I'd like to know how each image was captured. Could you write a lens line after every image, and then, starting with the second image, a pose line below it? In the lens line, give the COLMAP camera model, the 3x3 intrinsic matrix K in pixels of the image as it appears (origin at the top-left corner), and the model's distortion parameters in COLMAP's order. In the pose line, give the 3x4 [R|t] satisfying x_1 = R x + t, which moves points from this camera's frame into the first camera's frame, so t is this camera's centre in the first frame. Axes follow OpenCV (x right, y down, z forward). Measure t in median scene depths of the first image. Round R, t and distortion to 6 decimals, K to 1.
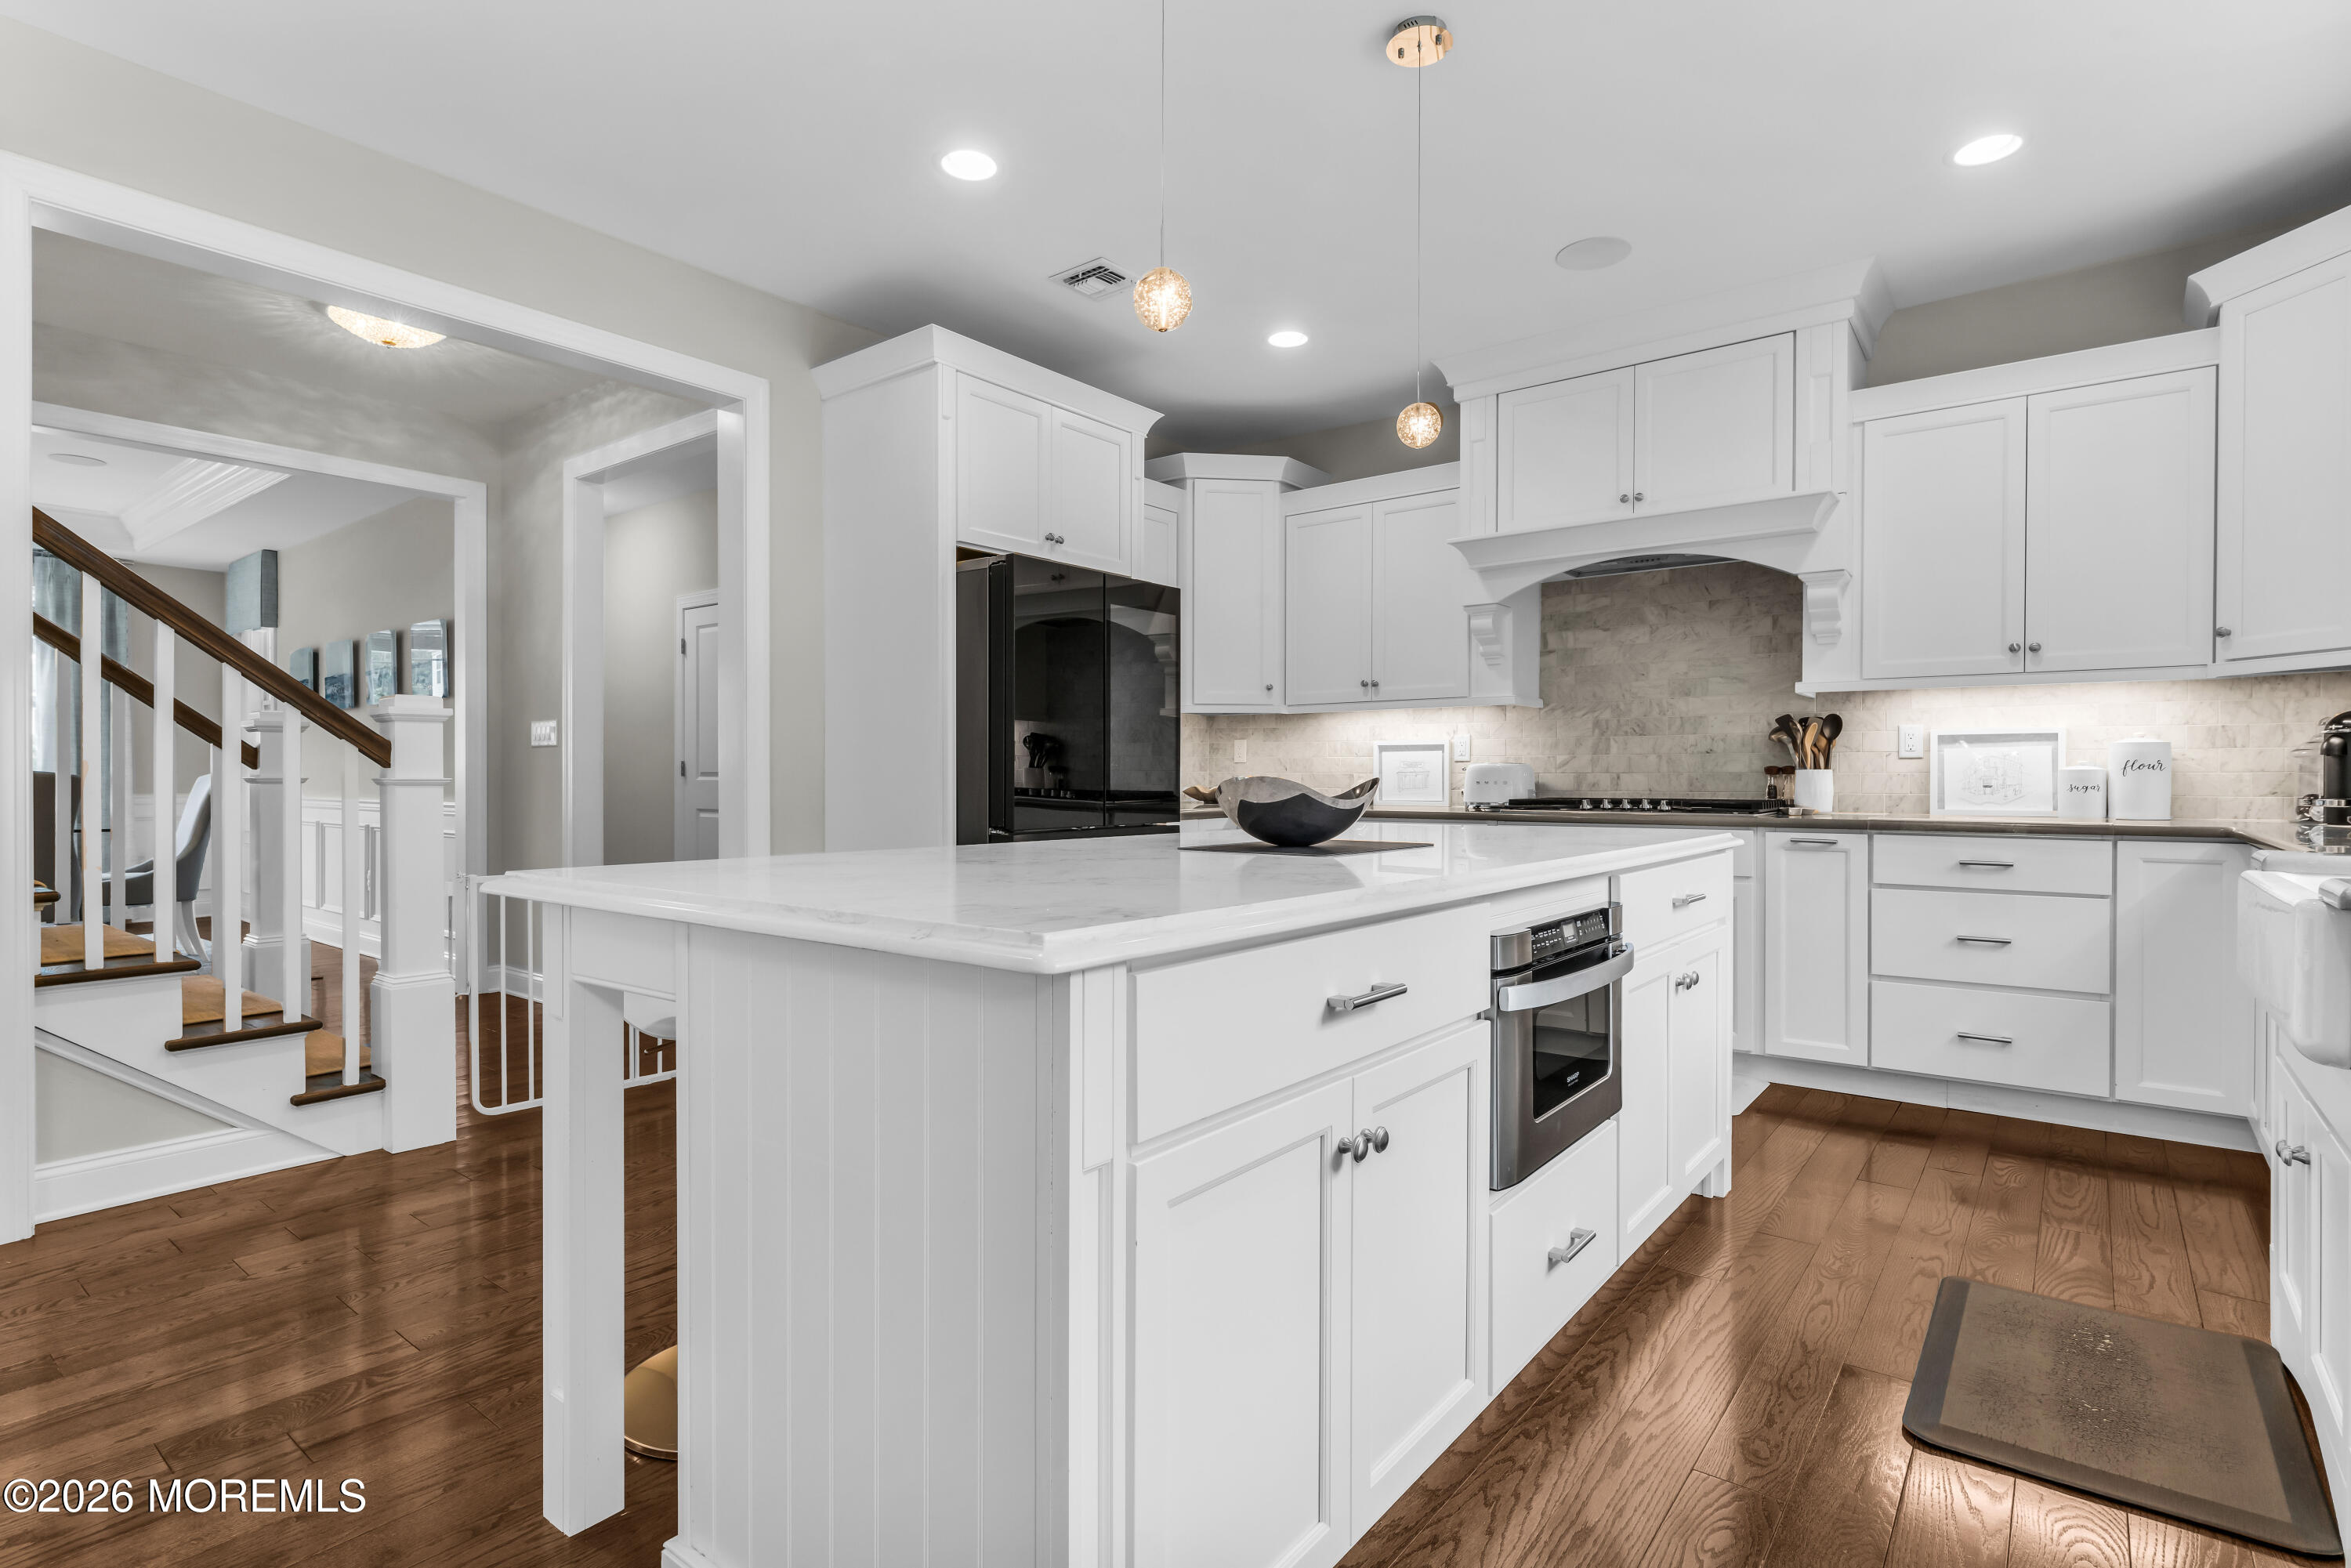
lens RADIAL K [[1164.0, 0, 1170.9], [0, 1164.0, 785.2], [0, 0, 1]] dist [0.000330, 0.000606]
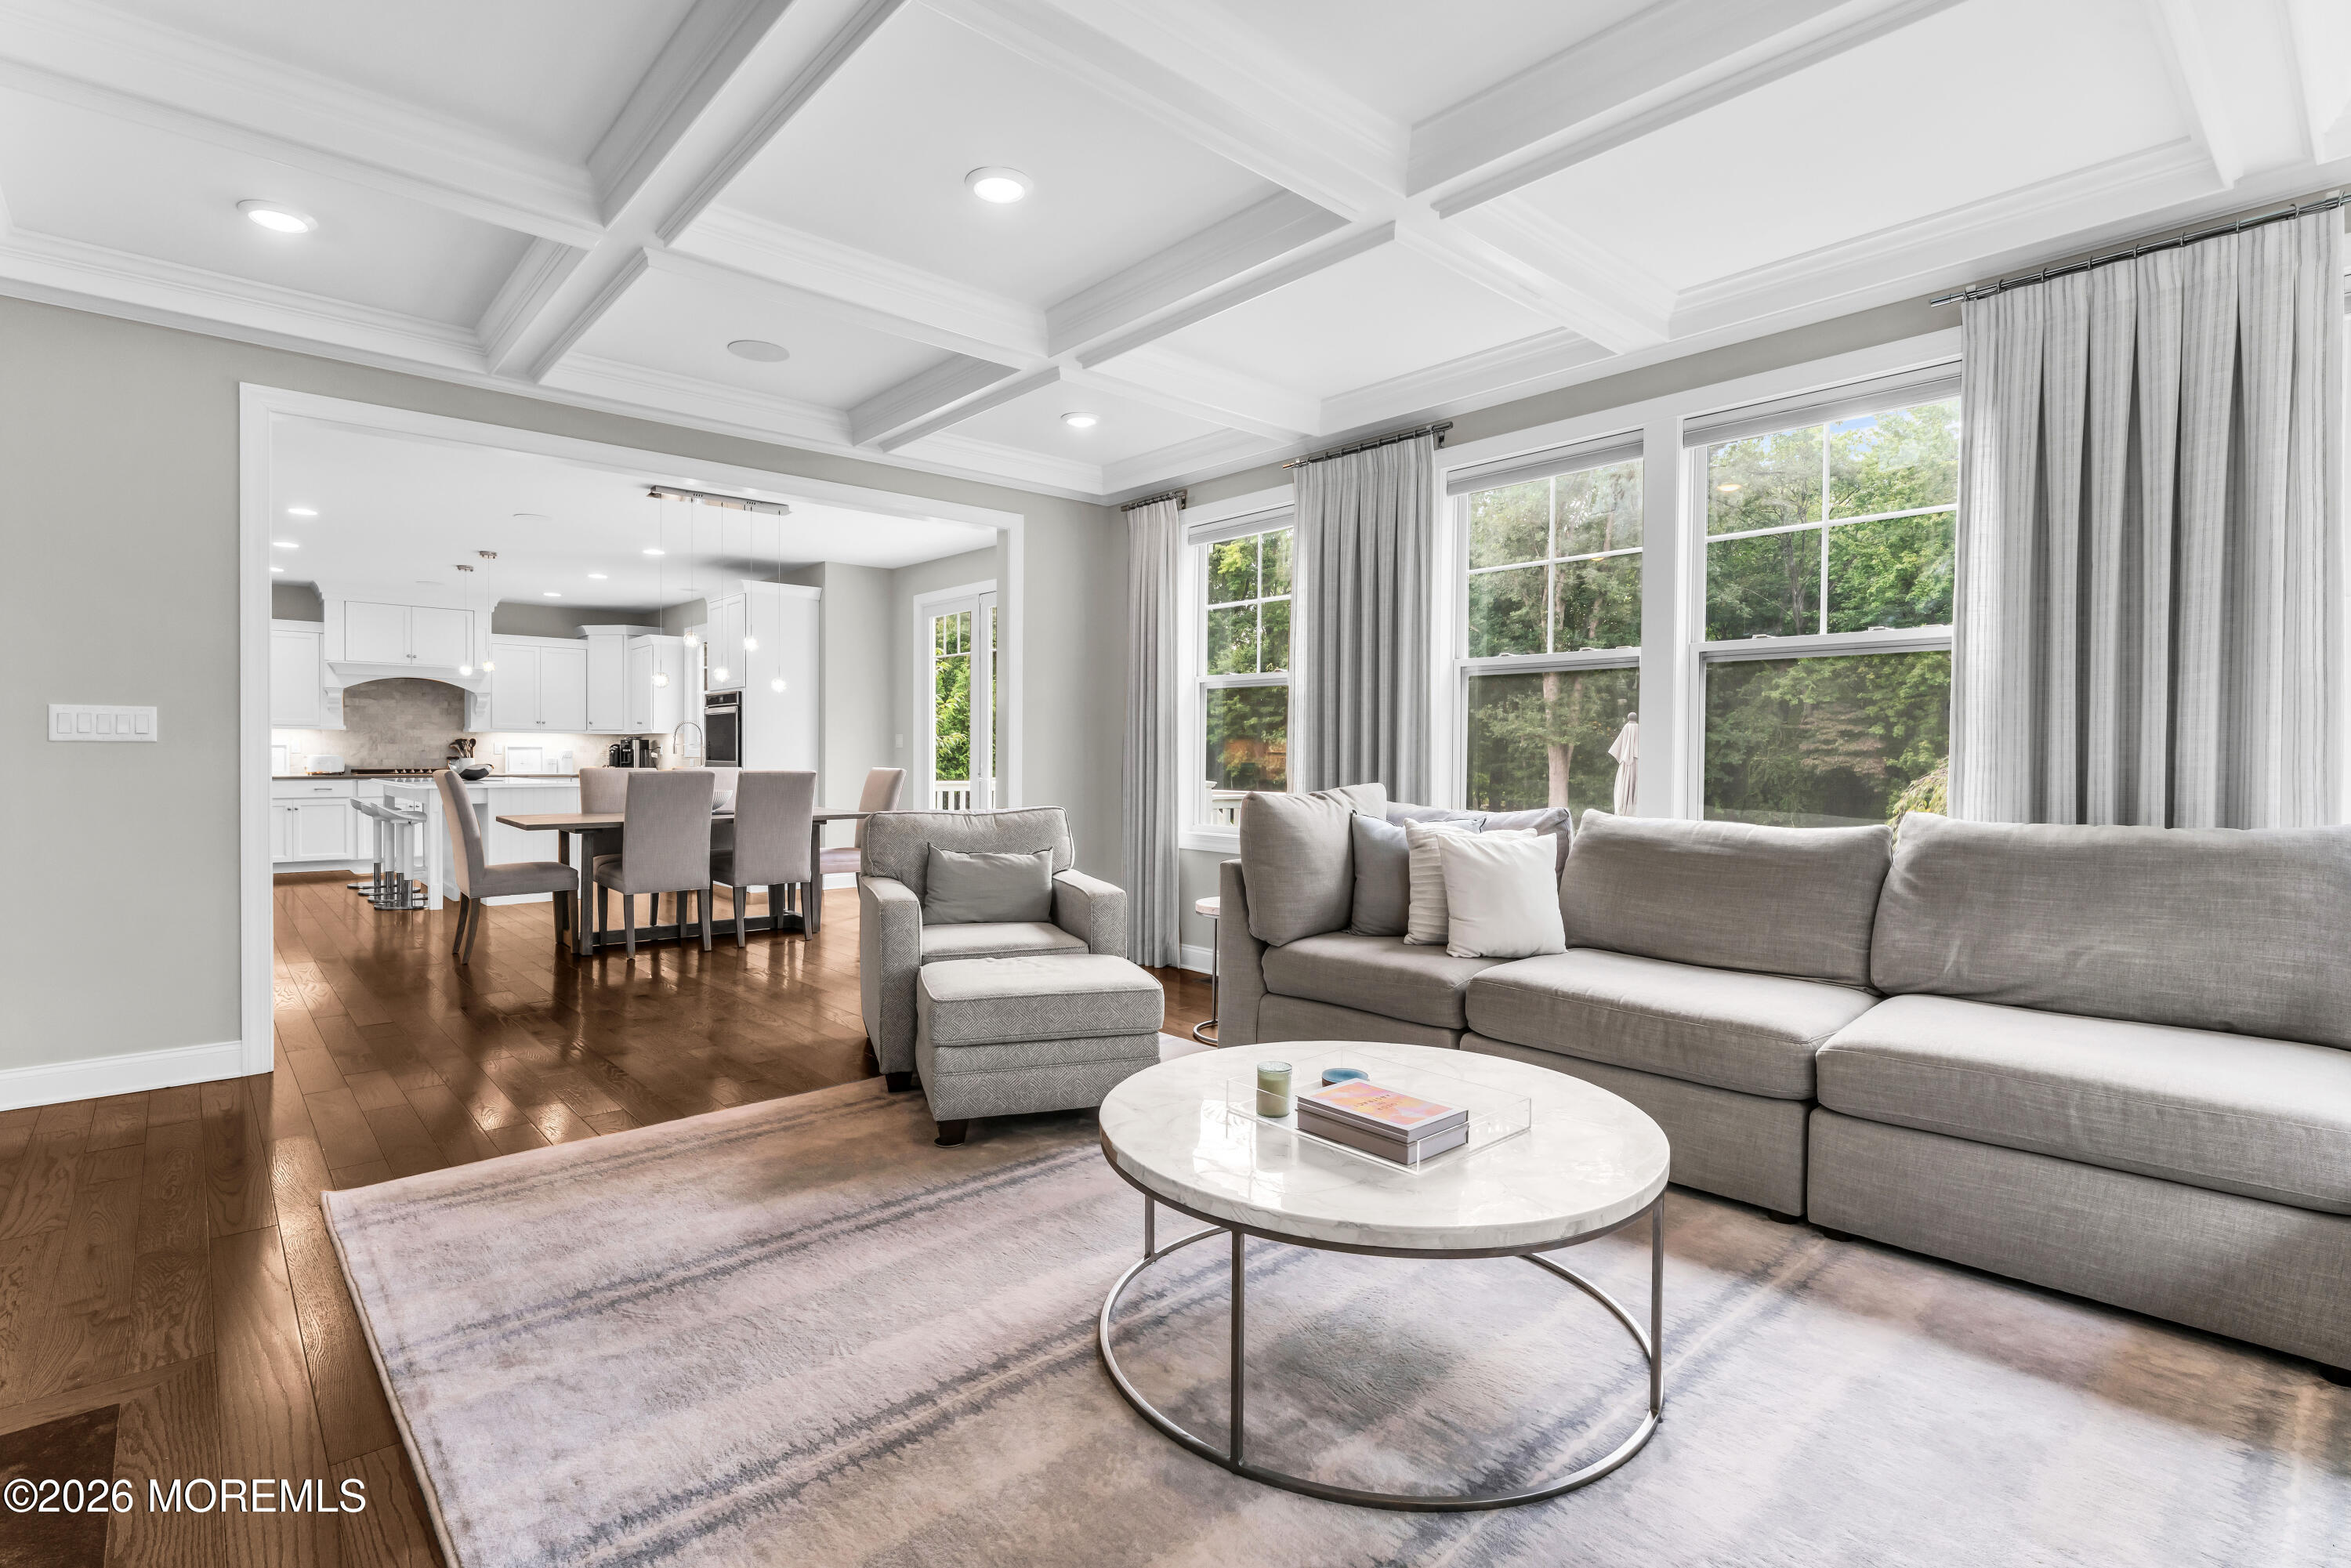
lens RADIAL K [[1116.8, 0, 1174.6], [0, 1116.8, 782.0], [0, 0, 1]] dist [-0.001423, -0.000196]
pose [[0.176779, -0.023411, 0.983972, -1.818157], [-0.000182, 0.999716, 0.023818, -0.019991], [-0.984251, -0.004390, 0.176725, -1.176113]]
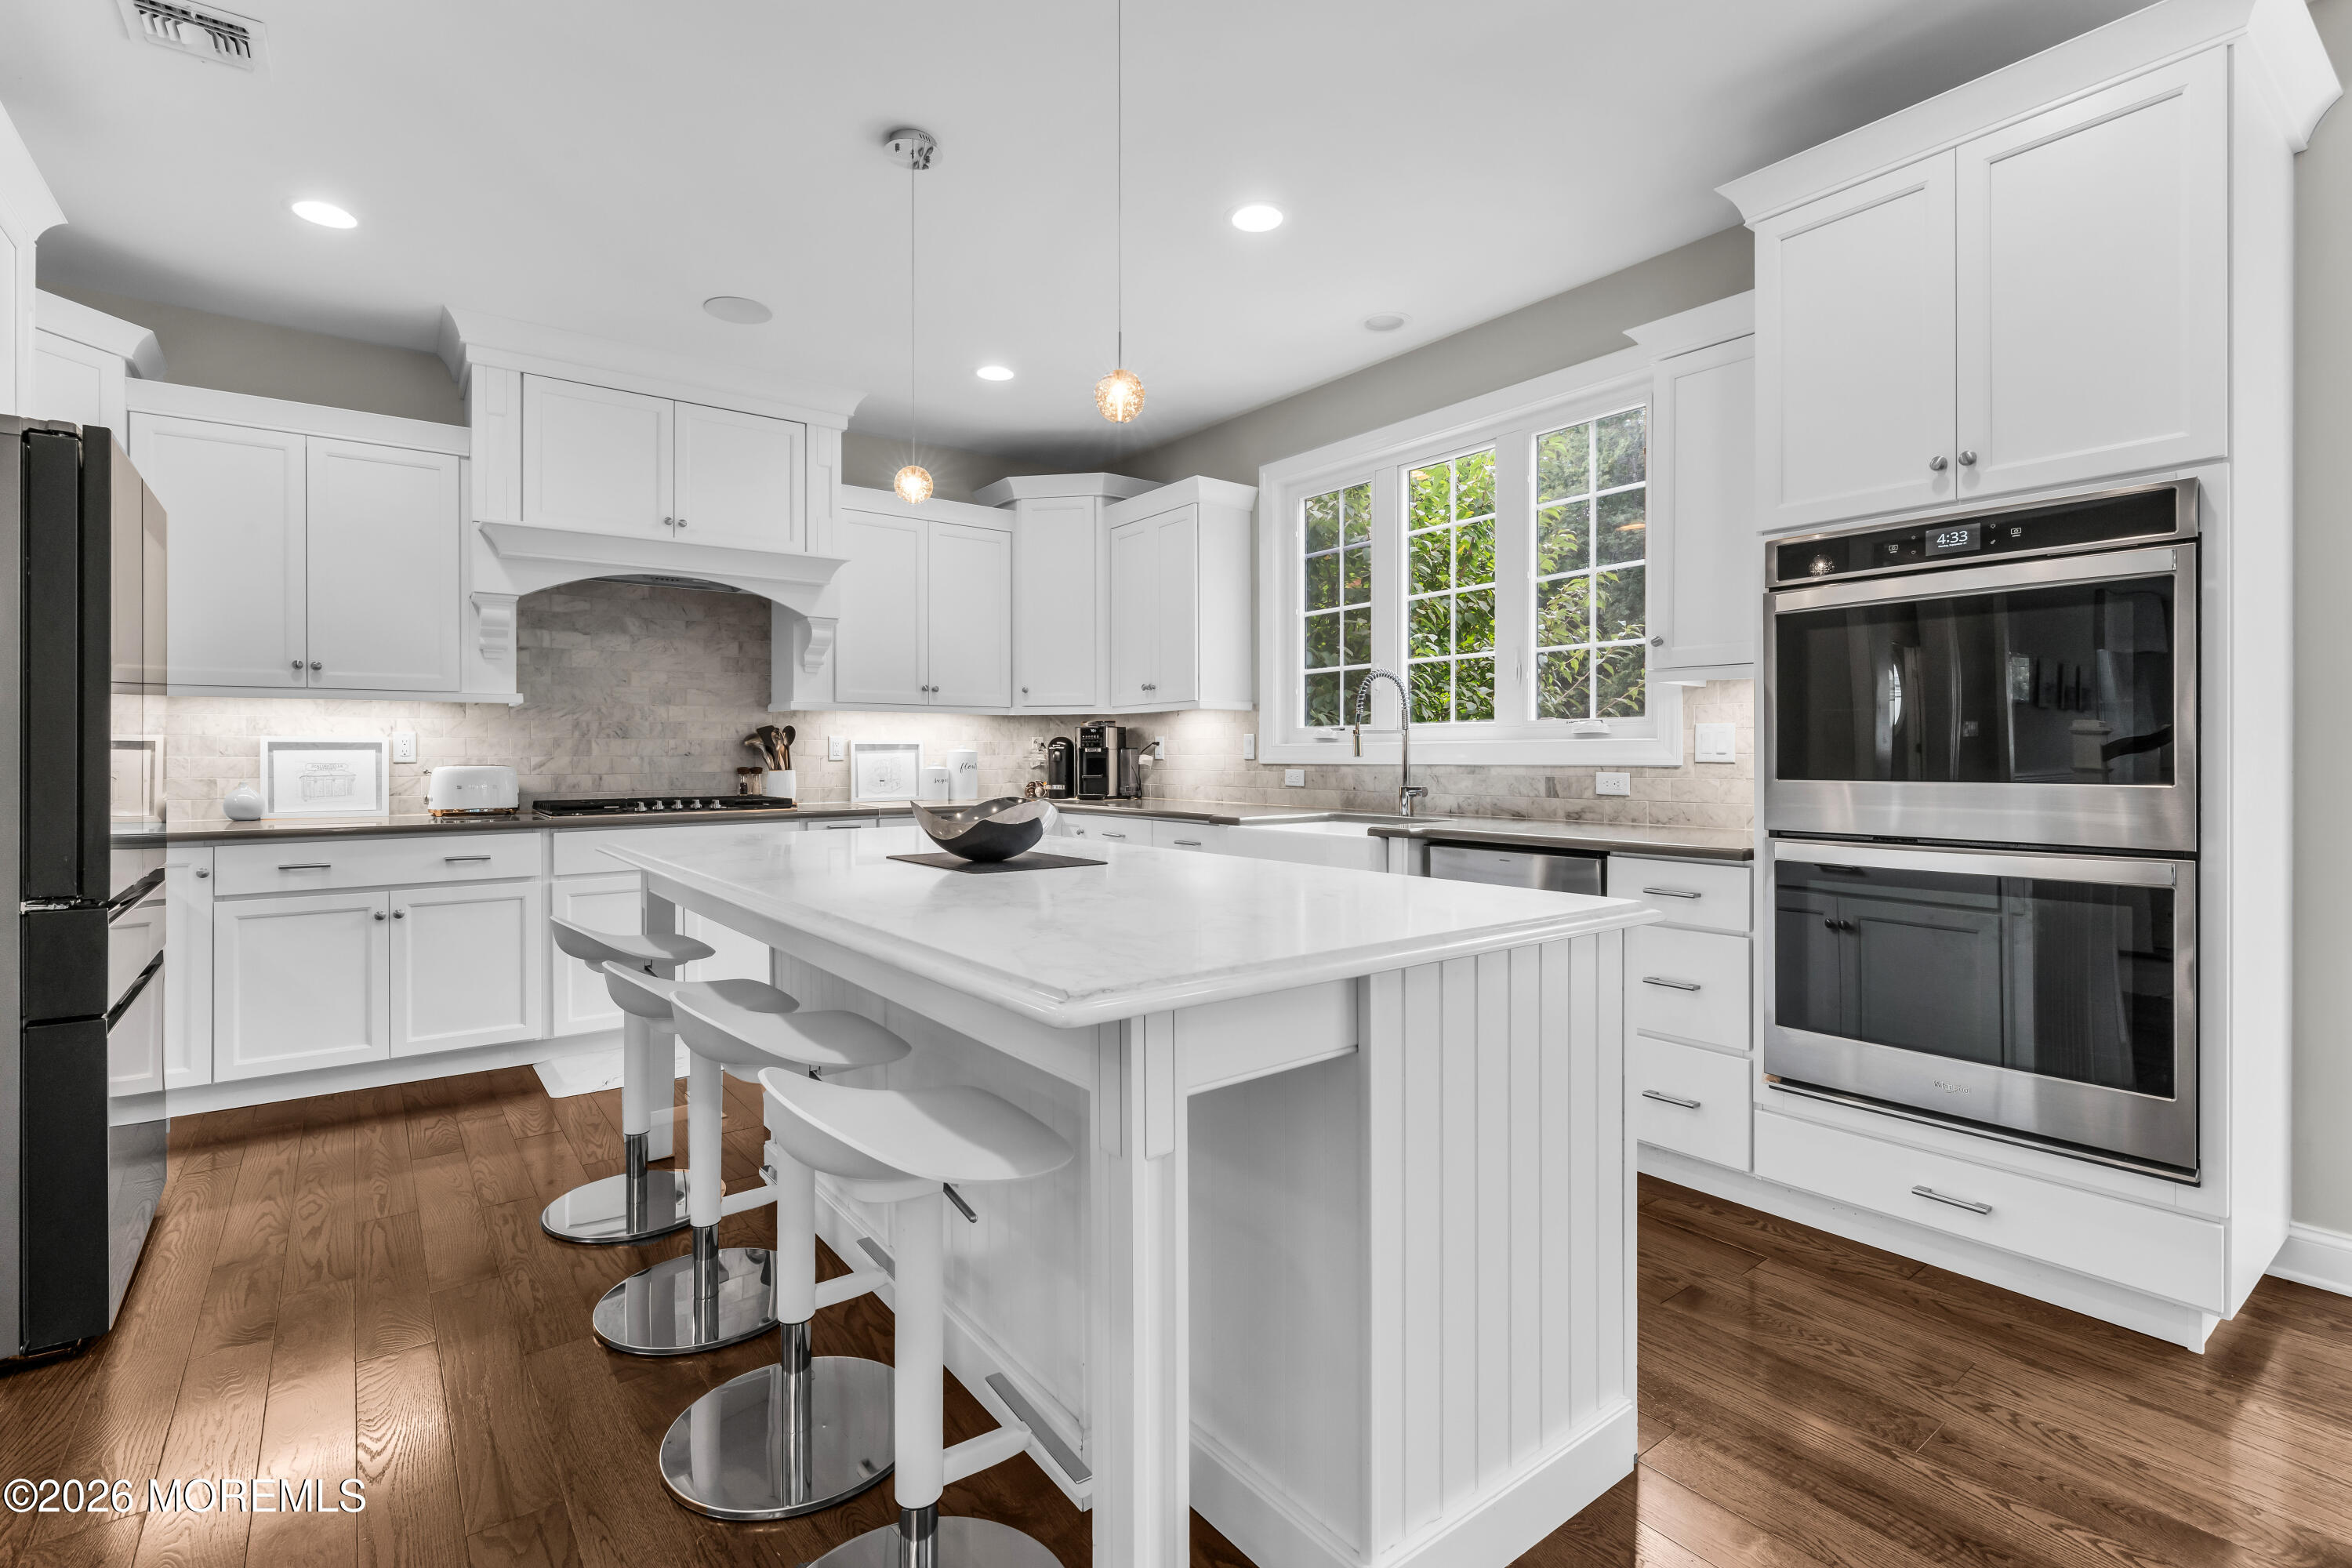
lens RADIAL K [[1079.3, 0, 1162.4], [0, 1079.3, 760.1], [0, 0, 1]] dist [-0.000343, -0.001001]
pose [[0.258761, -0.007205, 0.965915, -0.458718], [0.008528, 0.999950, 0.005174, -0.026365], [-0.965904, 0.006899, 0.258809, 0.301649]]
